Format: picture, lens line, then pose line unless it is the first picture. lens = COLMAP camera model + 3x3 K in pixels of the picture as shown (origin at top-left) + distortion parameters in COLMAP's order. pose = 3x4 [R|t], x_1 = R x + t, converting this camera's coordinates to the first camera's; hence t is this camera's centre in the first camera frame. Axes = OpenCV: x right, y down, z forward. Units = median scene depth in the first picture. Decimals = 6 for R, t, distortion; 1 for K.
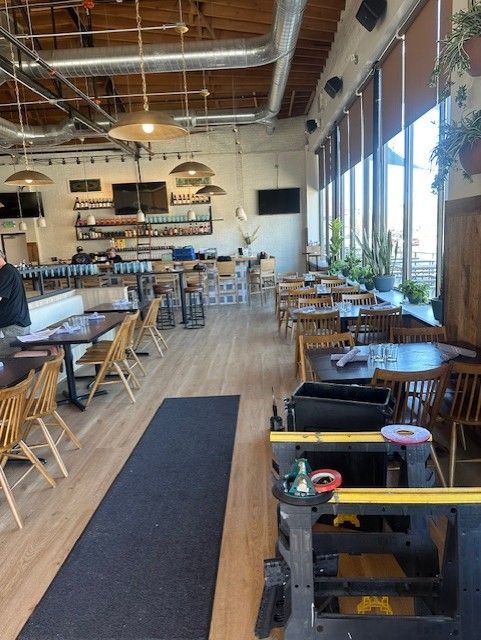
lens RADIAL K [[448.5, 0, 242.3], [0, 448.5, 321.9], [0, 0, 1]] dist [0.046080, -0.057560]
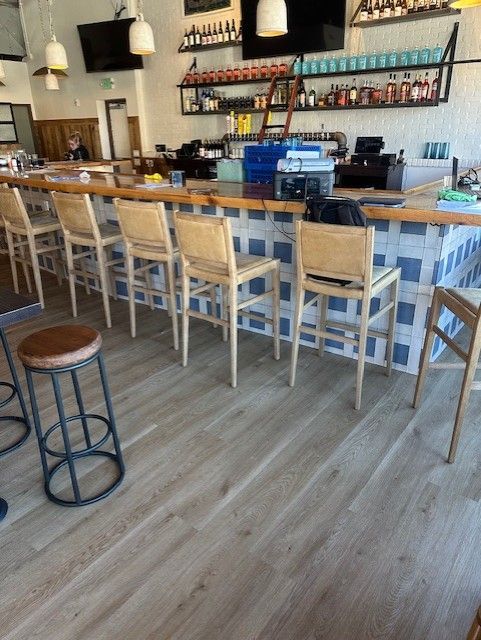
lens RADIAL K [[461.2, 0, 240.5], [0, 461.2, 320.0], [0, 0, 1]] dist [0.035481, -0.002273]
pose [[0.826395, 0.246579, -0.506231, 0.041110], [-0.116977, 0.954587, 0.274008, -0.106553], [0.550806, -0.167221, 0.817710, 0.540689]]
